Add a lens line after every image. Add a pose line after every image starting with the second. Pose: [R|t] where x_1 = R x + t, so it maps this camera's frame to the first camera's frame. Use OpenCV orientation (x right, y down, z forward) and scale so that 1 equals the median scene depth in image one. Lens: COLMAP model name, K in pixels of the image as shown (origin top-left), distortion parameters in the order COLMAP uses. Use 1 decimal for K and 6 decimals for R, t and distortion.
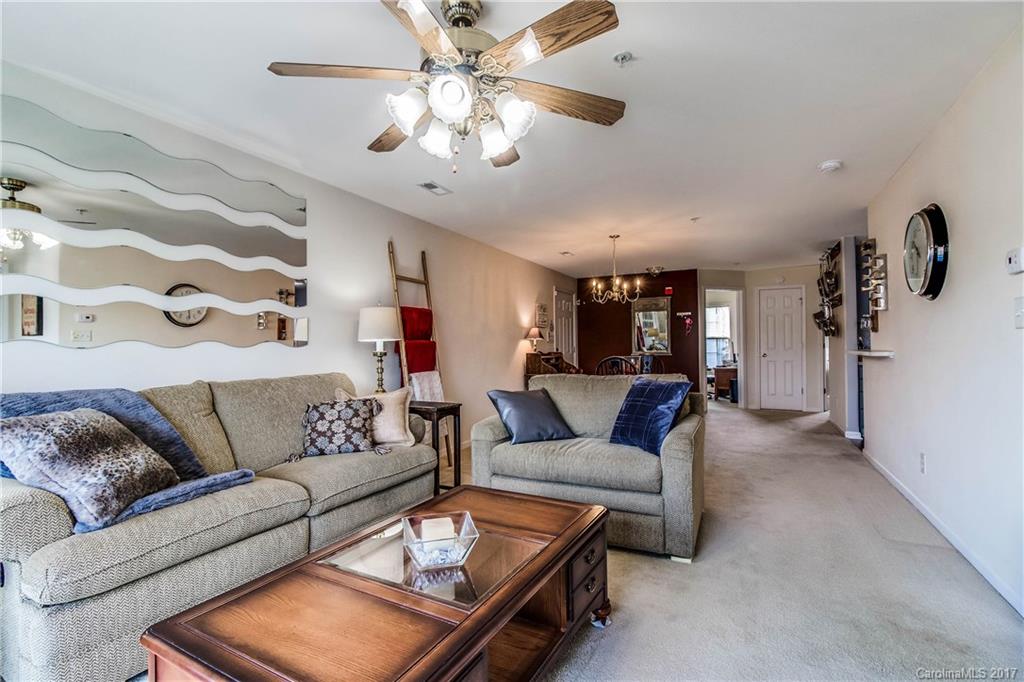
lens RADIAL K [[479.3, 0, 512.0], [0, 479.3, 341.0], [0, 0, 1]] dist [0.002530, -0.000331]
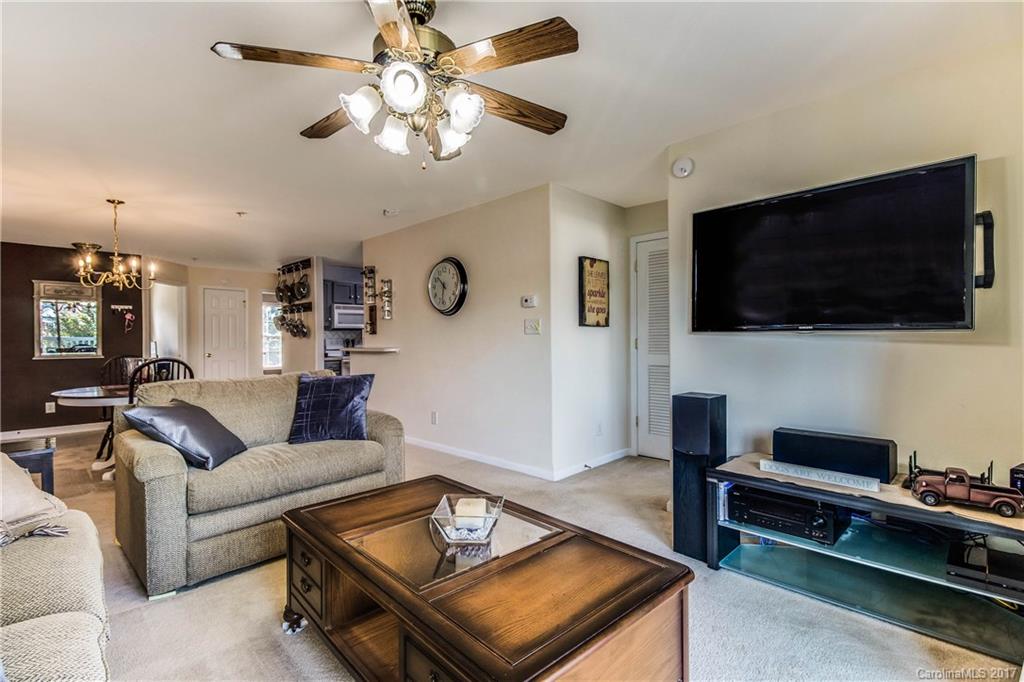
lens RADIAL K [[479.3, 0, 512.0], [0, 479.3, 341.0], [0, 0, 1]] dist [0.002530, -0.000331]
pose [[0.311333, 0.010156, 0.950247, -0.256835], [-0.007016, 0.999940, -0.008388, 0.004666], [-0.950275, -0.004056, 0.311386, 0.127240]]
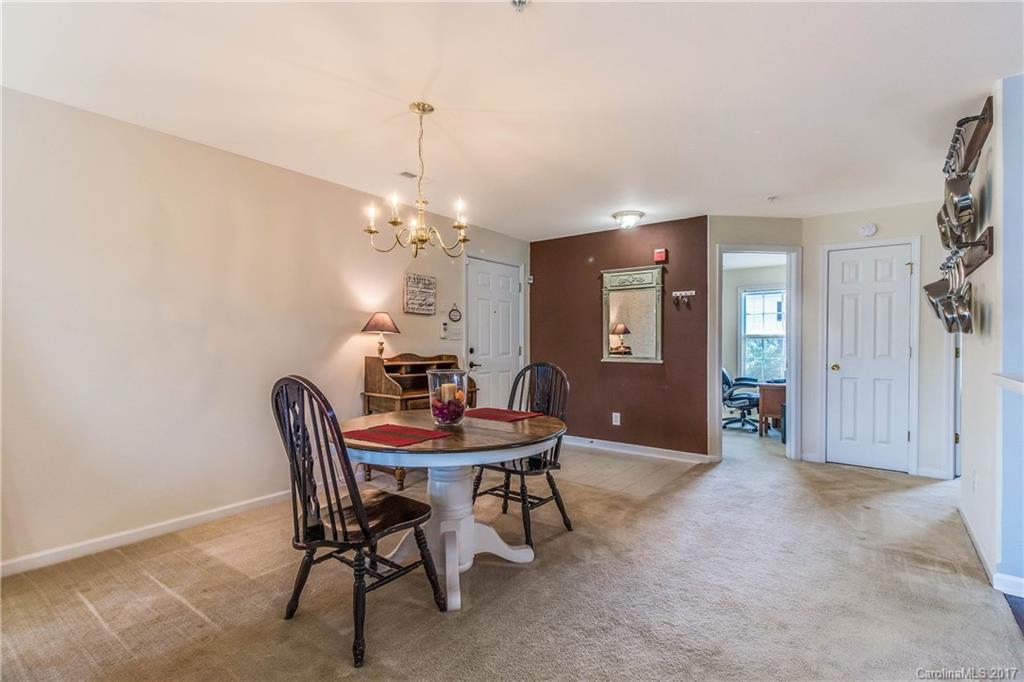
lens RADIAL K [[479.3, 0, 512.0], [0, 479.3, 341.0], [0, 0, 1]] dist [0.002530, -0.000331]
pose [[0.979724, 0.013247, -0.199915, 0.322892], [-0.011446, 0.999883, 0.010163, -0.001951], [0.200026, -0.007669, 0.979761, 0.452275]]
